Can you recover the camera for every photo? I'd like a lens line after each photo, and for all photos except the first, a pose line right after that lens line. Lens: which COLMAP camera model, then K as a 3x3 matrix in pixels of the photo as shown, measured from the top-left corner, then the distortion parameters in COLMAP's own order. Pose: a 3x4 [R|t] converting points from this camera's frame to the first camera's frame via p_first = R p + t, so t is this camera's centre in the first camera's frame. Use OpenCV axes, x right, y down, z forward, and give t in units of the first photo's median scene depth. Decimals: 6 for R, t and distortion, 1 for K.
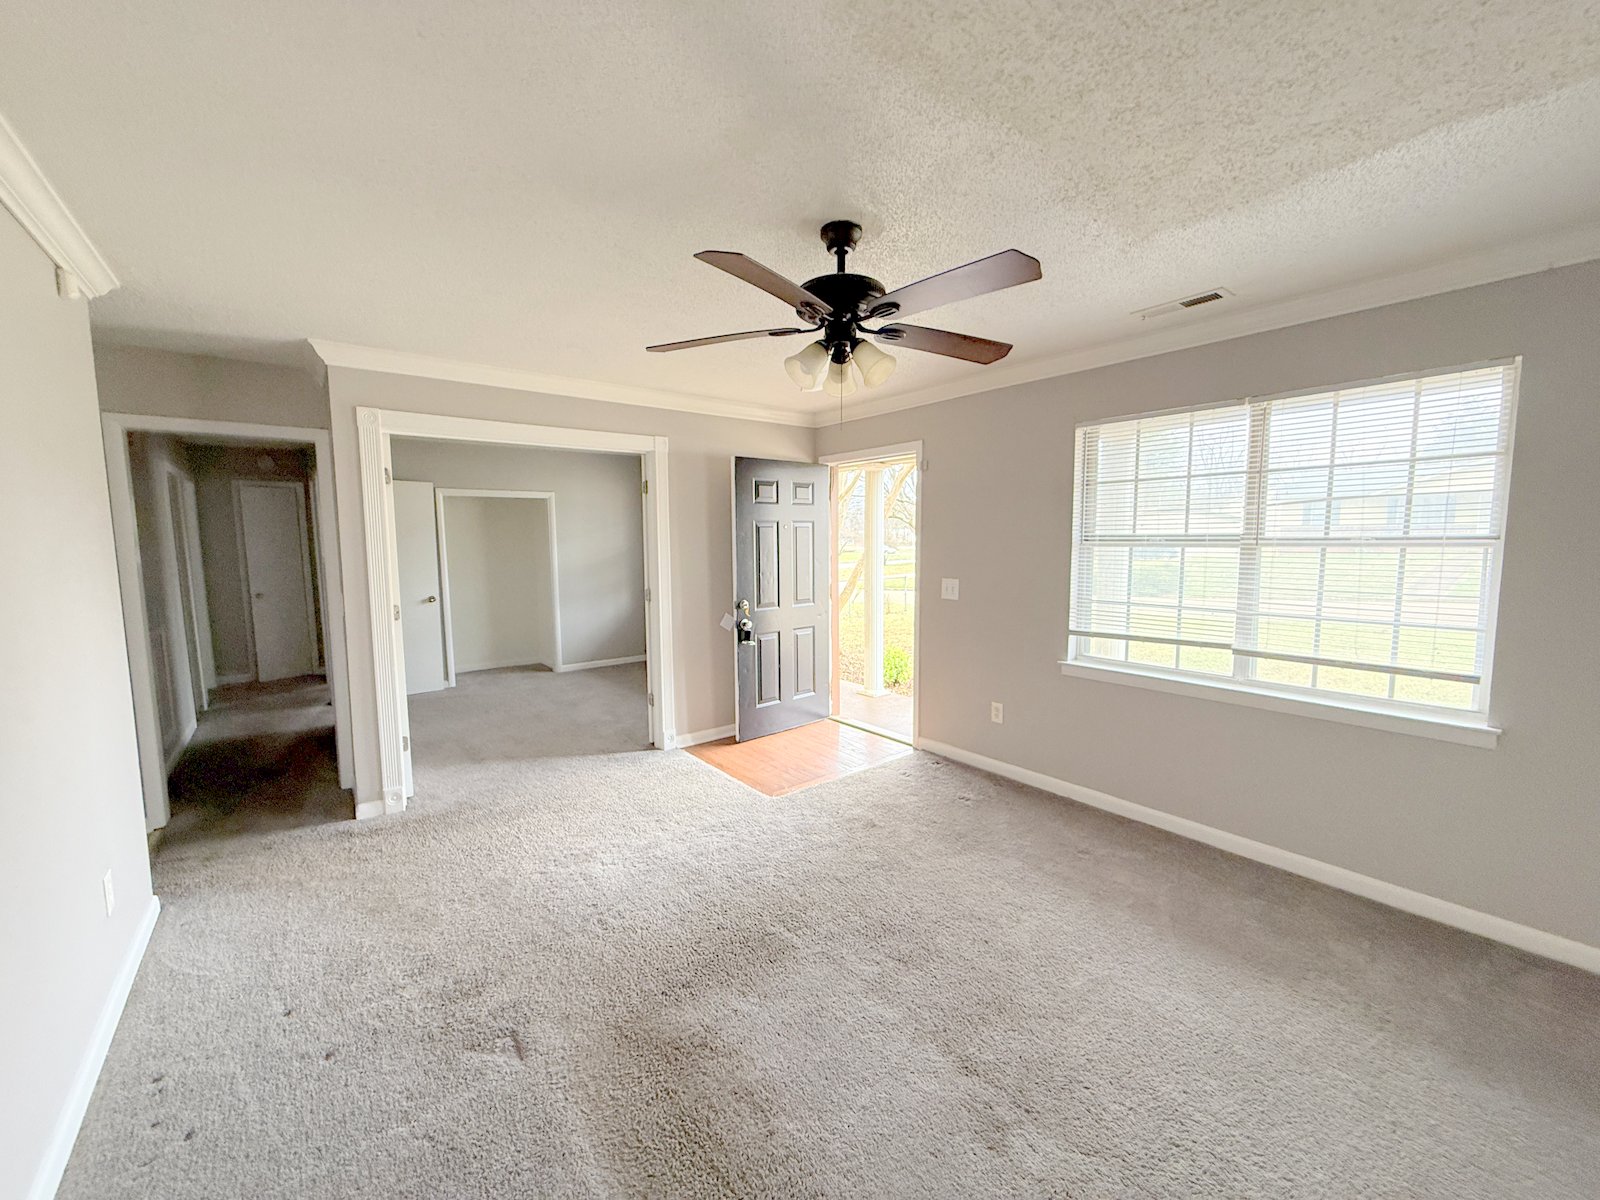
lens RADIAL K [[626.0, 0, 800.0], [0, 626.0, 600.0], [0, 0, 1]] dist [-0.001399, -0.000077]
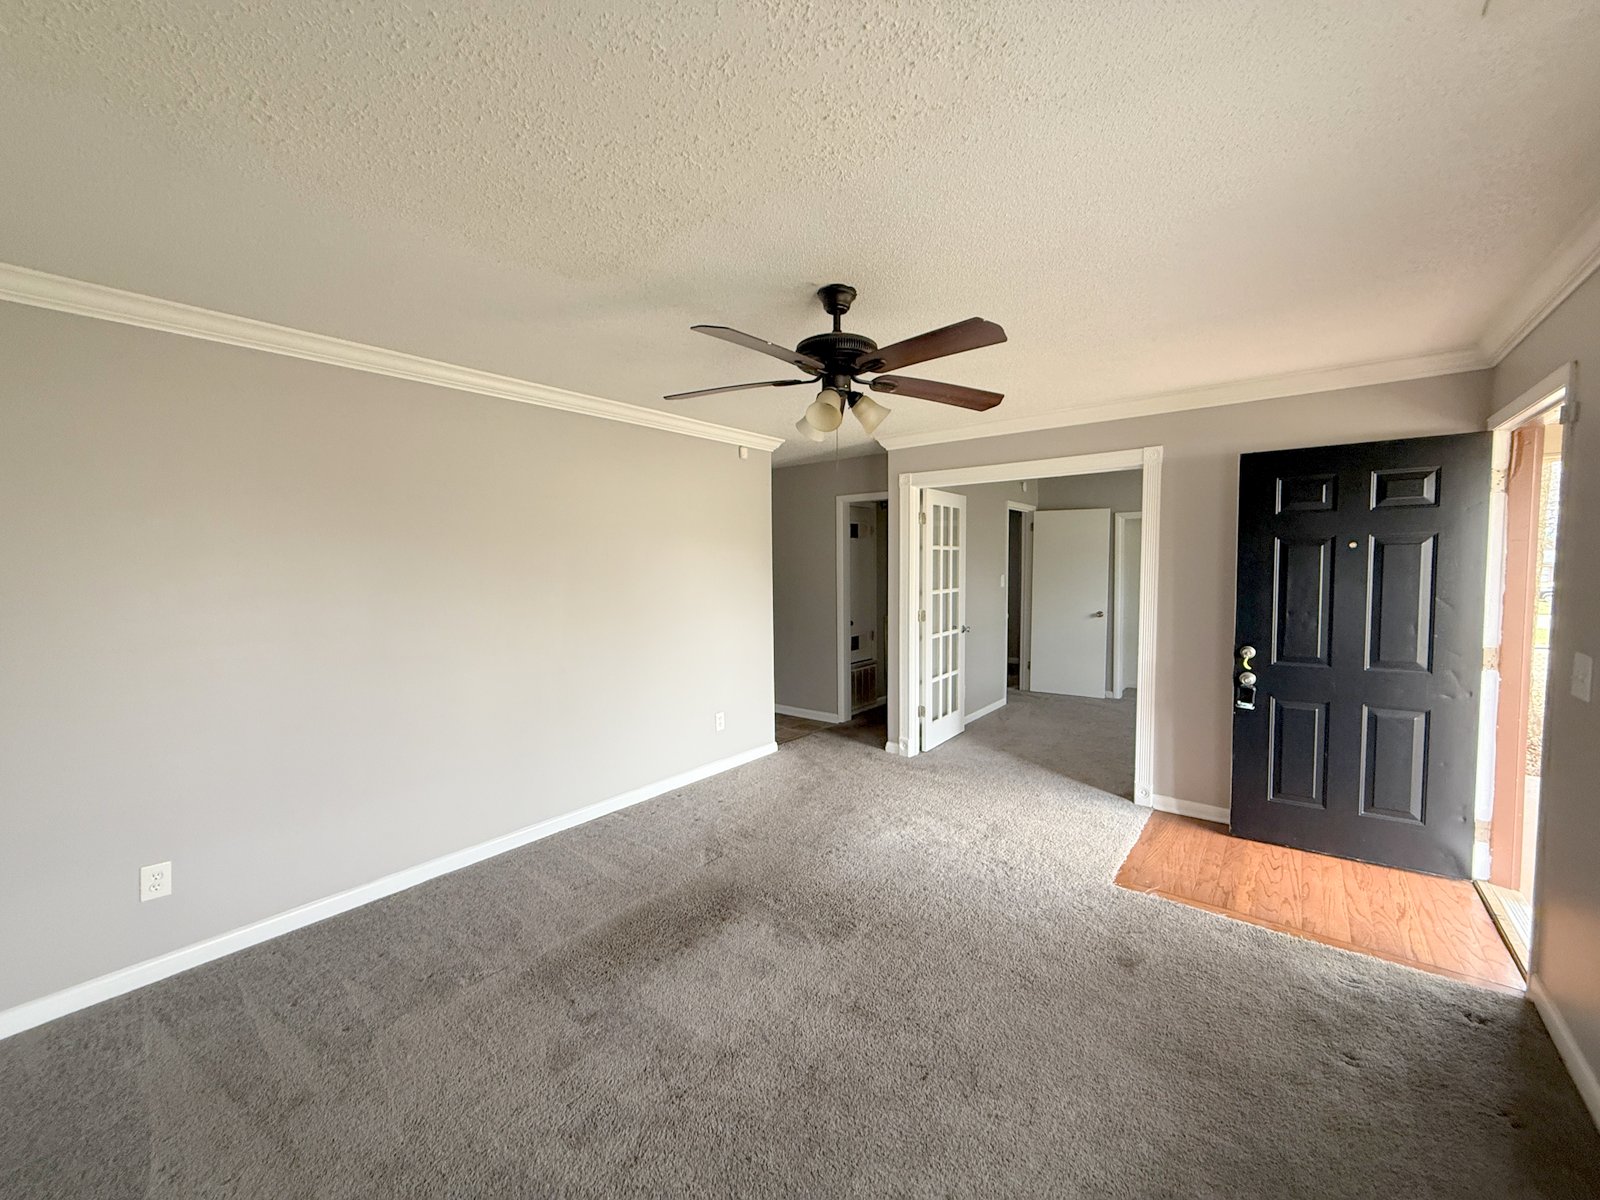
lens RADIAL K [[626.0, 0, 800.0], [0, 626.0, 600.0], [0, 0, 1]] dist [-0.001399, -0.000077]
pose [[0.240069, 0.063326, -0.968688, 0.532507], [-0.086707, 0.995280, 0.043576, -0.043639], [0.966876, 0.073531, 0.244426, 0.327957]]
